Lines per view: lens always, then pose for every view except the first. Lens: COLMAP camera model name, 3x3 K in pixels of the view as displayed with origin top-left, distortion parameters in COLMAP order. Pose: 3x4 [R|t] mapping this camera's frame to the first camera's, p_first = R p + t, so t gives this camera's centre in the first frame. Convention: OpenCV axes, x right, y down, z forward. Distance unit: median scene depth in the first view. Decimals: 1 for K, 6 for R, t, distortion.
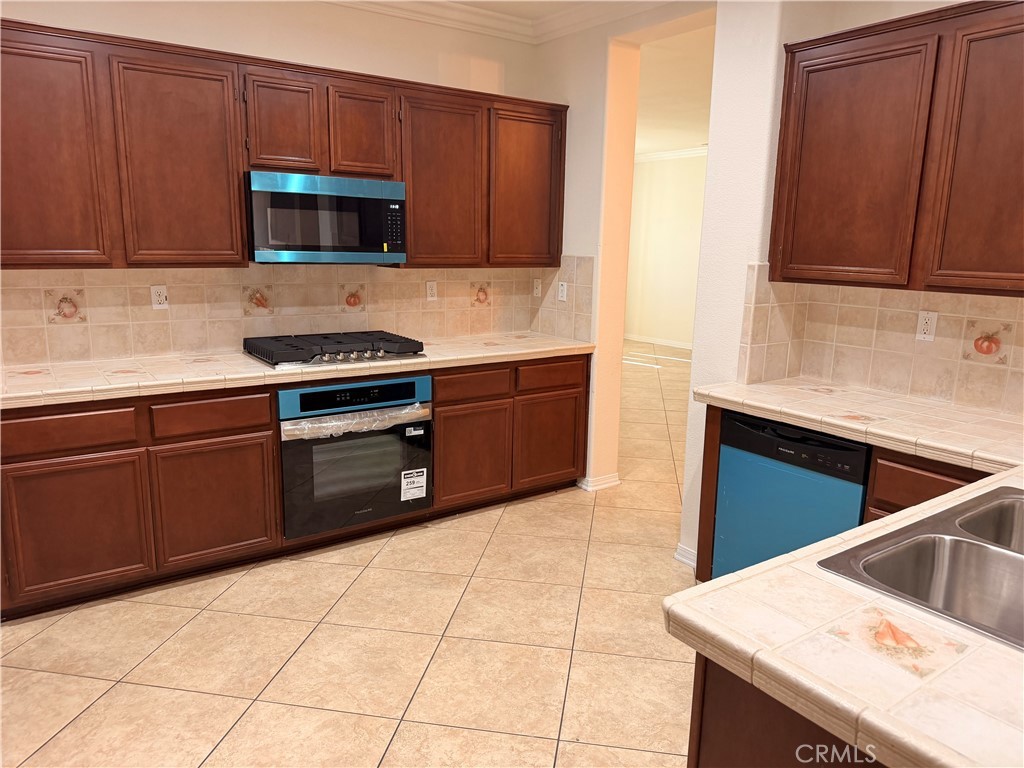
lens RADIAL K [[717.8, 0, 512.0], [0, 717.8, 384.0], [0, 0, 1]] dist [0.110329, -0.172848]
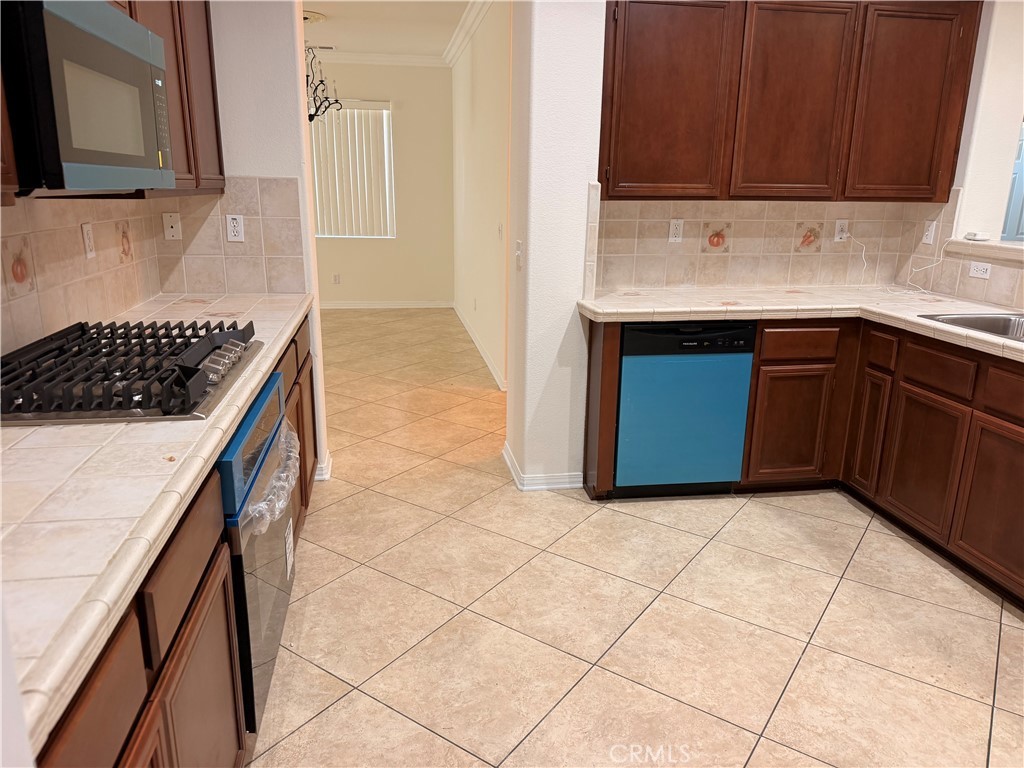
lens RADIAL K [[717.8, 0, 512.0], [0, 717.8, 384.0], [0, 0, 1]] dist [0.110329, -0.172848]
pose [[0.425603, -0.248820, 0.870029, -0.713774], [0.170117, 0.966312, 0.193138, -0.110390], [-0.888776, 0.065807, 0.453593, 0.670788]]
